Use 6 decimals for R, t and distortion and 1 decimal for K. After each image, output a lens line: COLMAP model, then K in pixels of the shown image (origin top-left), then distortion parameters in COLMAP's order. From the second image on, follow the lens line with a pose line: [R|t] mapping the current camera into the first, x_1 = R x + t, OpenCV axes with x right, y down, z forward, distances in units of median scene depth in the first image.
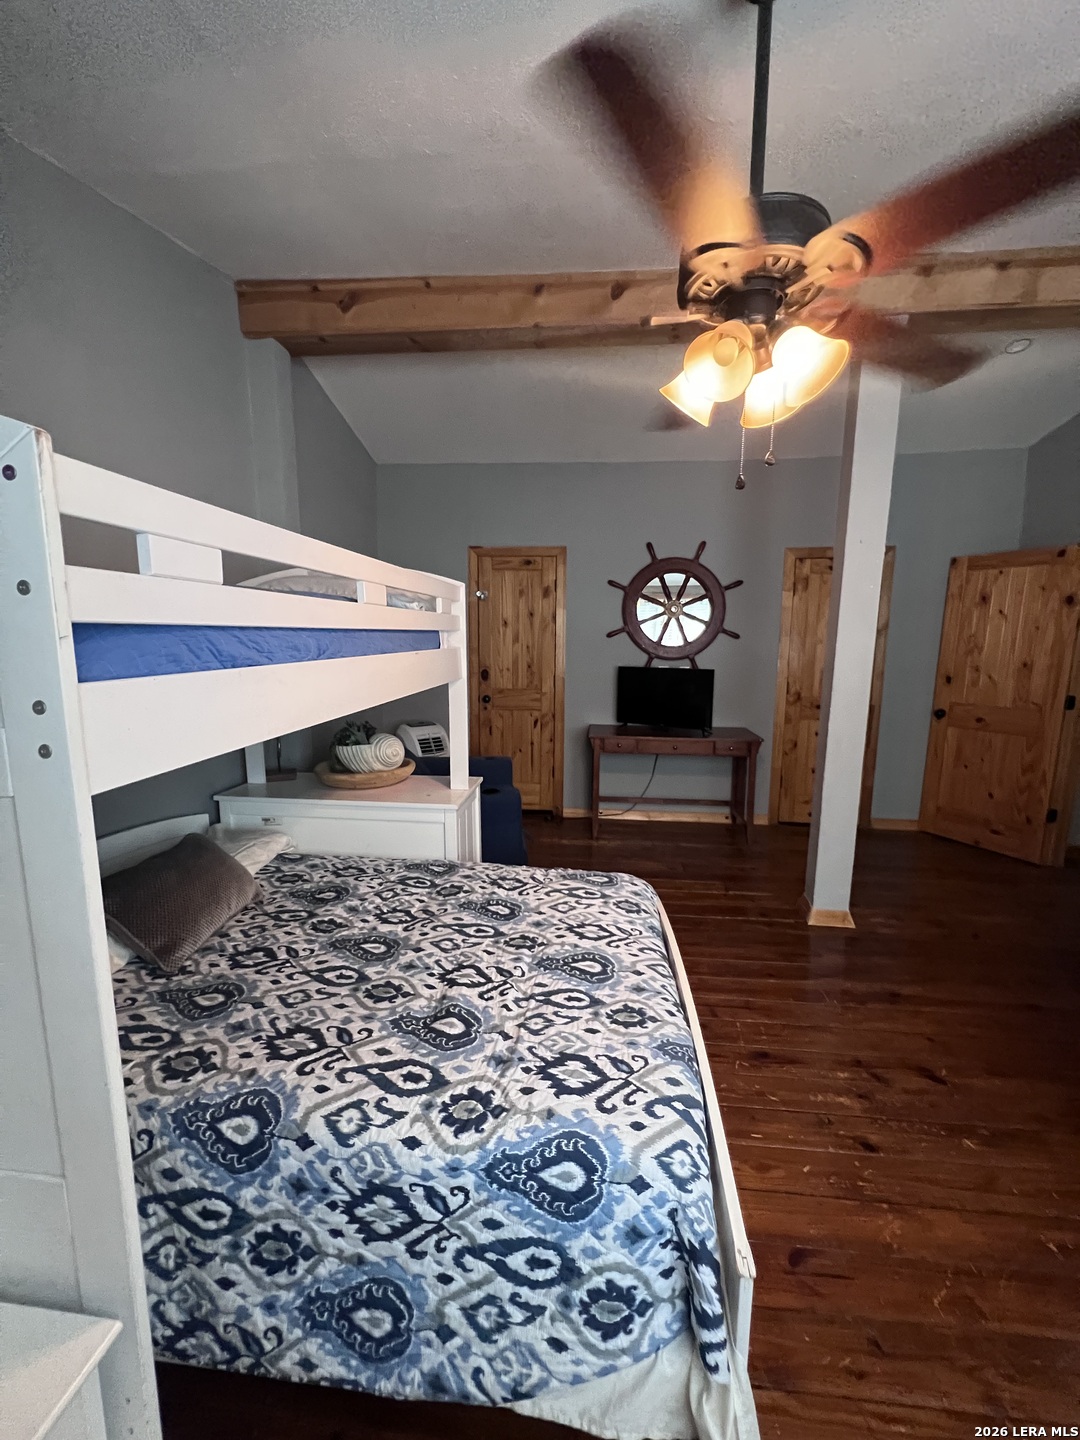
lens RADIAL K [[578.2, 0, 545.8], [0, 578.2, 720.6], [0, 0, 1]] dist [0.002439, 0.000472]
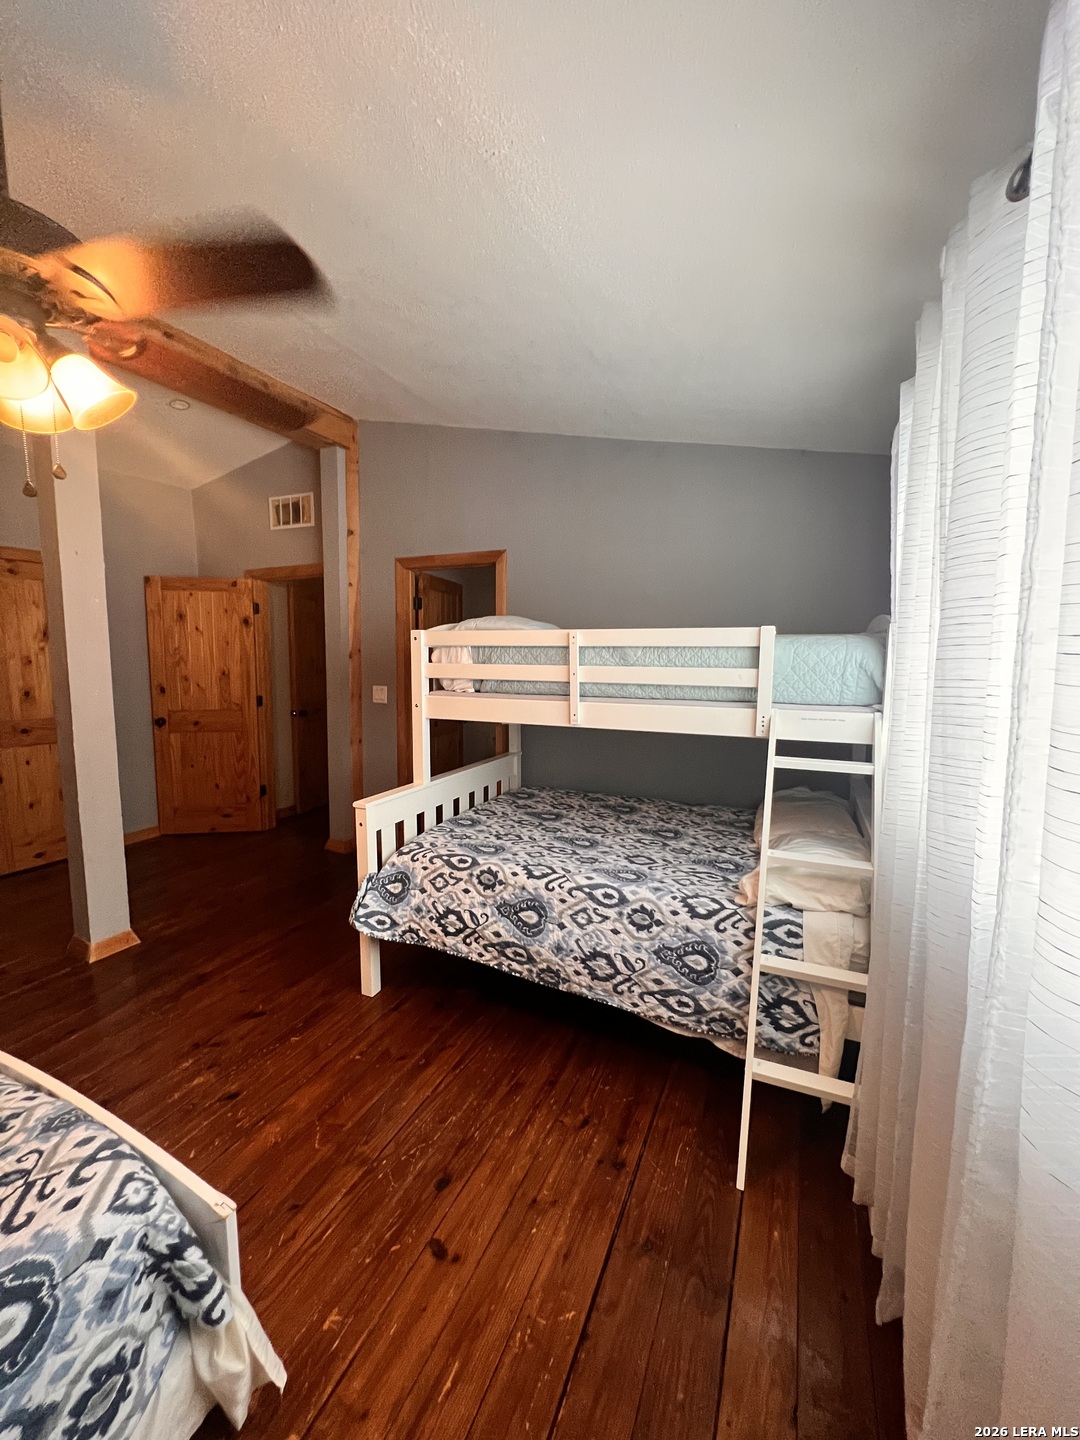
lens RADIAL K [[578.2, 0, 540.2], [0, 578.2, 714.0], [0, 0, 1]] dist [0.002439, 0.000472]
pose [[0.325936, -0.105278, 0.939512, -0.227521], [0.136195, 0.988643, 0.063535, 0.001849], [-0.935530, 0.107249, 0.336572, -0.028996]]
